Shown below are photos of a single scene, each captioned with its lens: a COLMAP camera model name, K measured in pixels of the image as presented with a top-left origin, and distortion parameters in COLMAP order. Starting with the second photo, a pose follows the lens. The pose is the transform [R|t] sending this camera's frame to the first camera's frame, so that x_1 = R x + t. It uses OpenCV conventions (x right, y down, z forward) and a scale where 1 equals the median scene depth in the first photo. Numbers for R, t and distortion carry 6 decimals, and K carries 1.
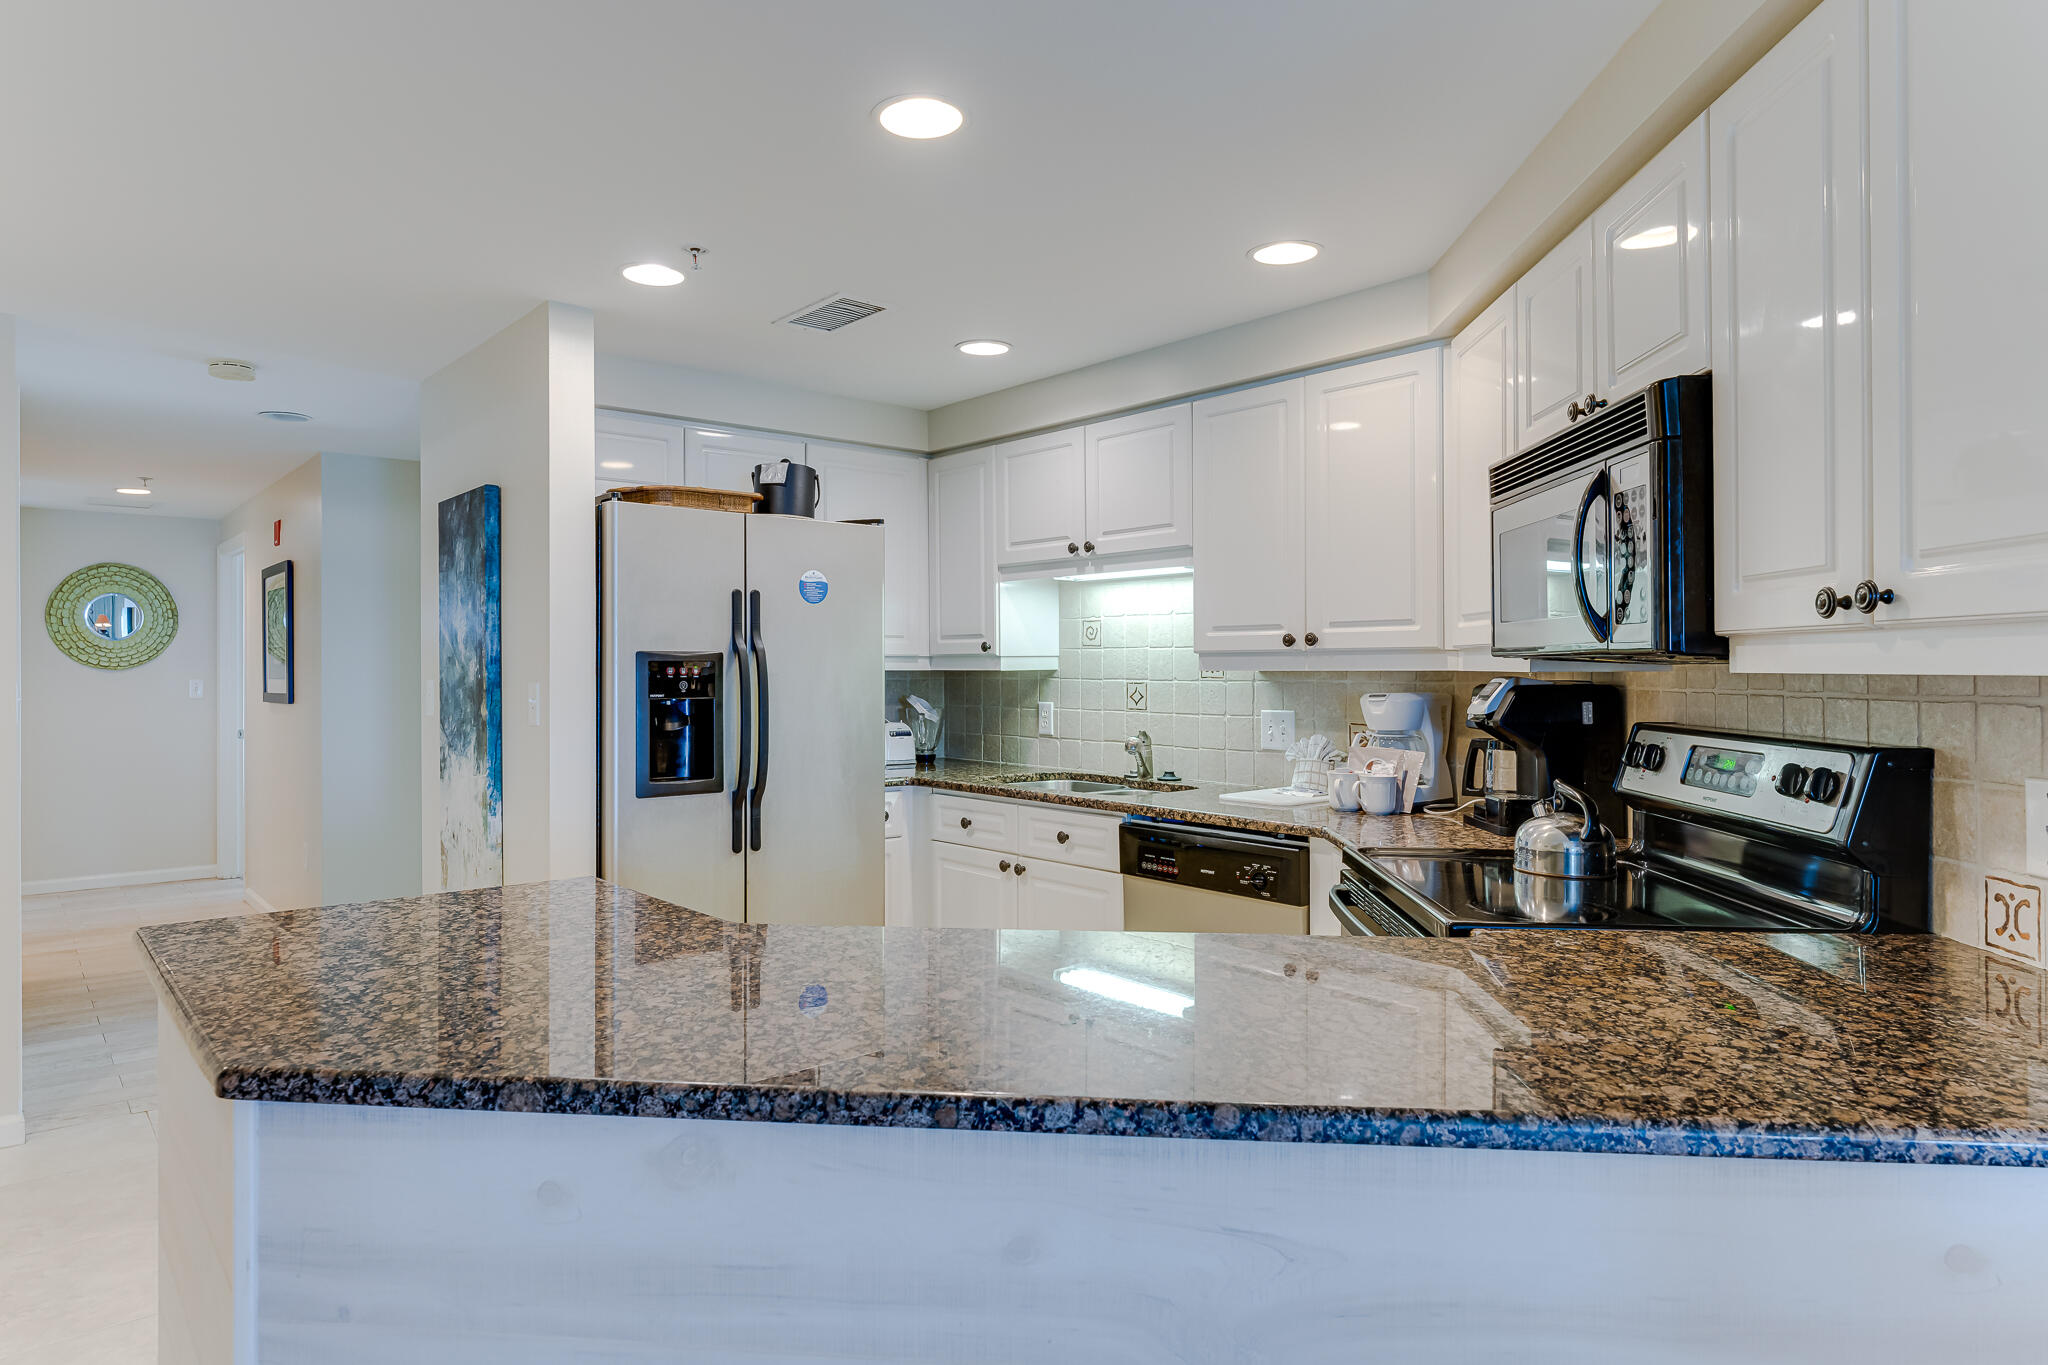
lens RADIAL K [[1239.7, 0, 1023.9], [0, 1239.7, 665.1], [0, 0, 1]] dist [0.002542, 0.000806]
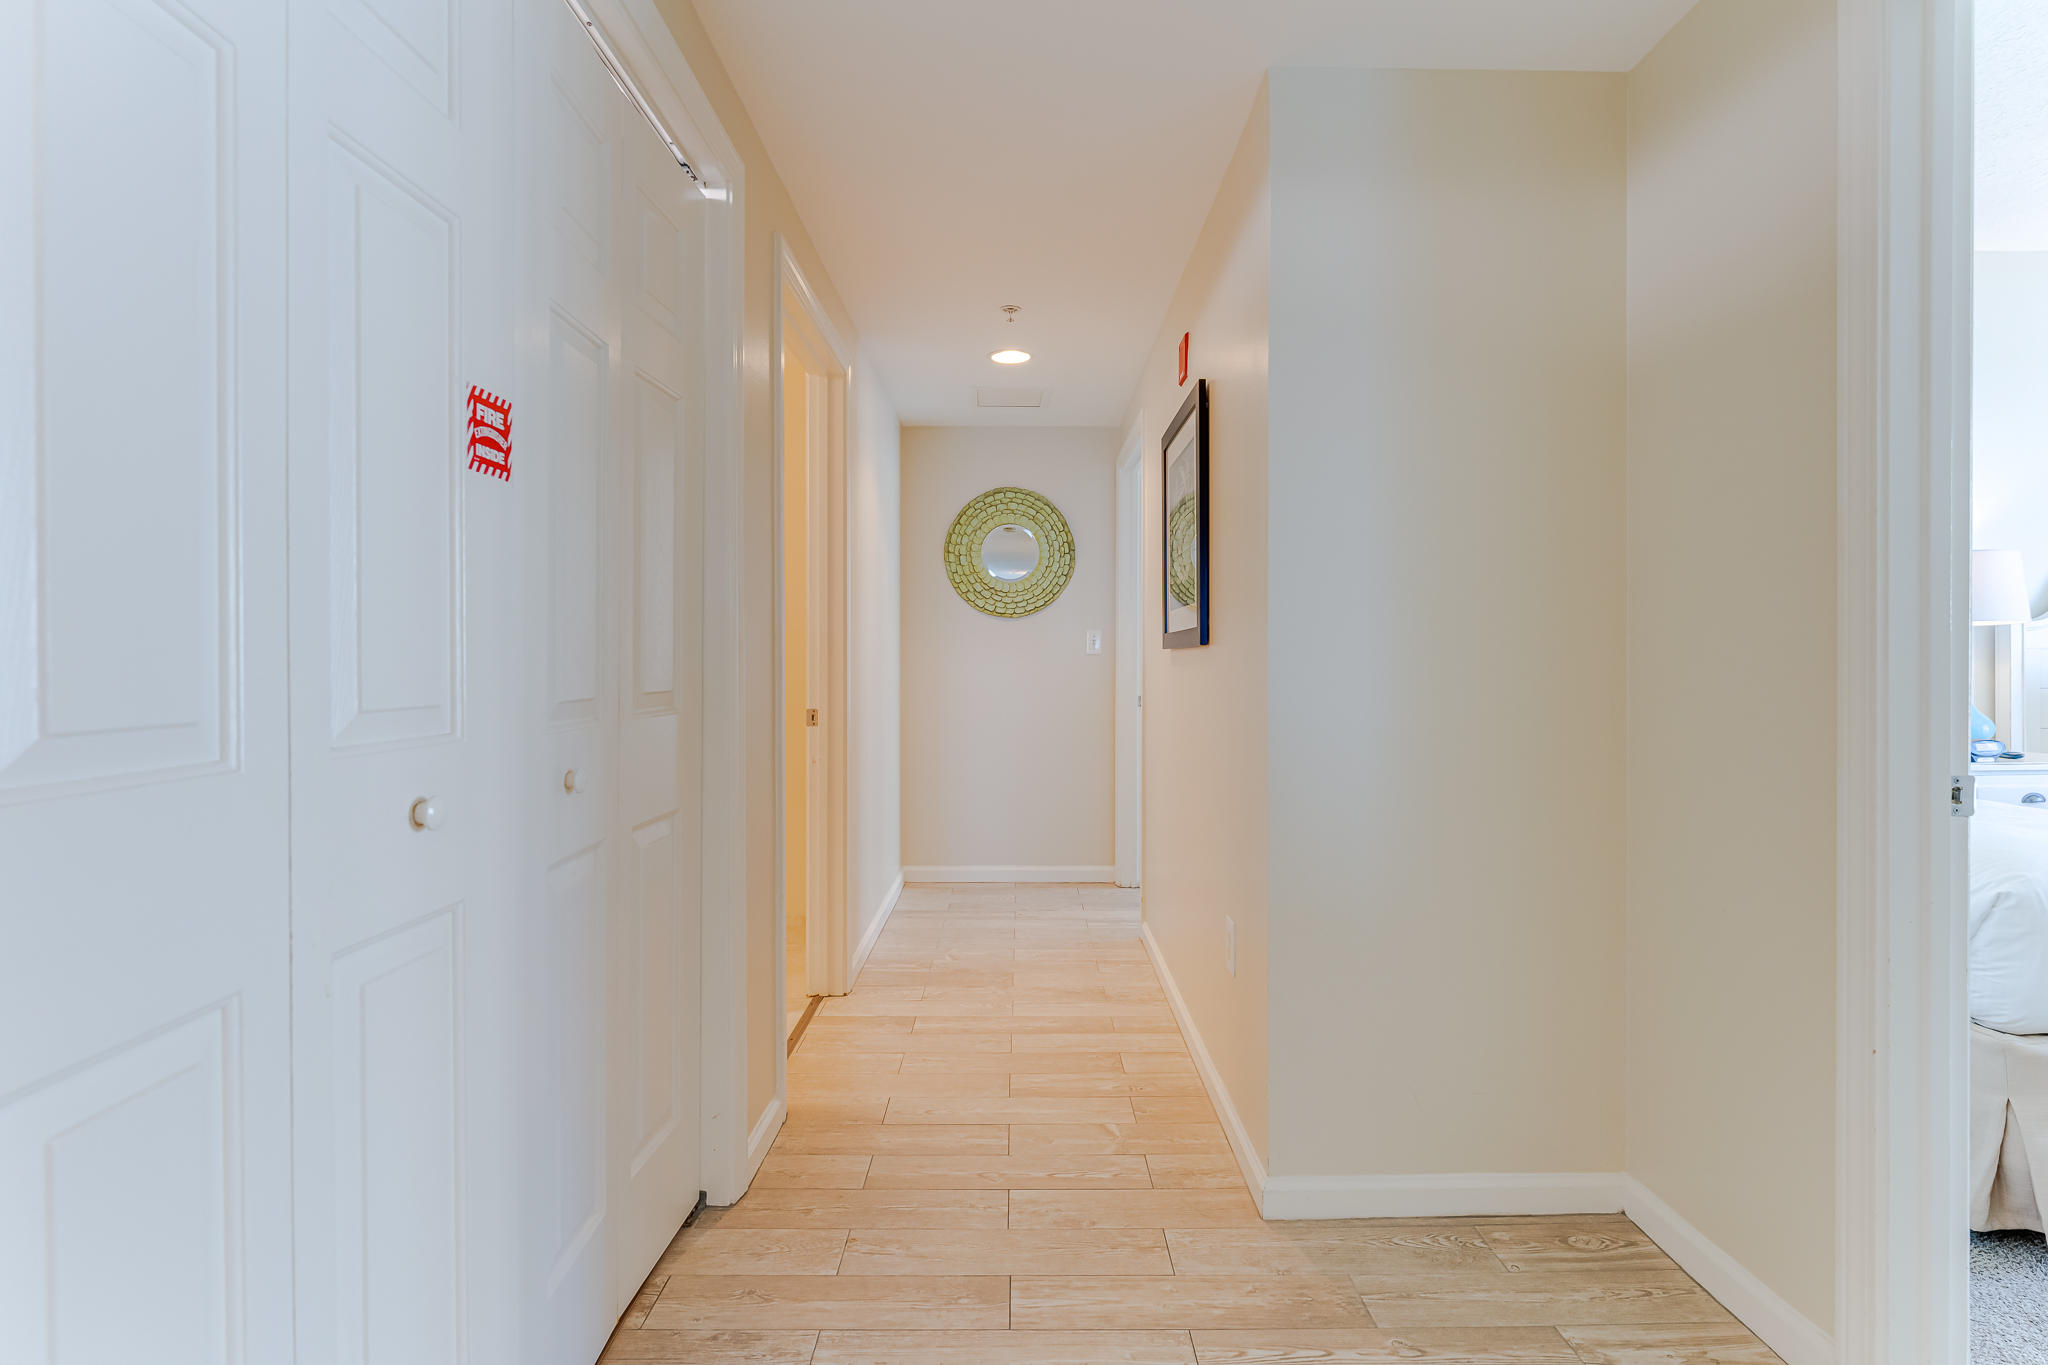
lens RADIAL K [[962.4, 0, 1020.8], [0, 962.4, 679.2], [0, 0, 1]] dist [-0.005071, -0.000492]
pose [[0.760486, 0.012758, -0.649229, -0.303245], [-0.000614, 0.999821, 0.018928, 0.031268], [0.649354, -0.013996, 0.760358, 0.502760]]
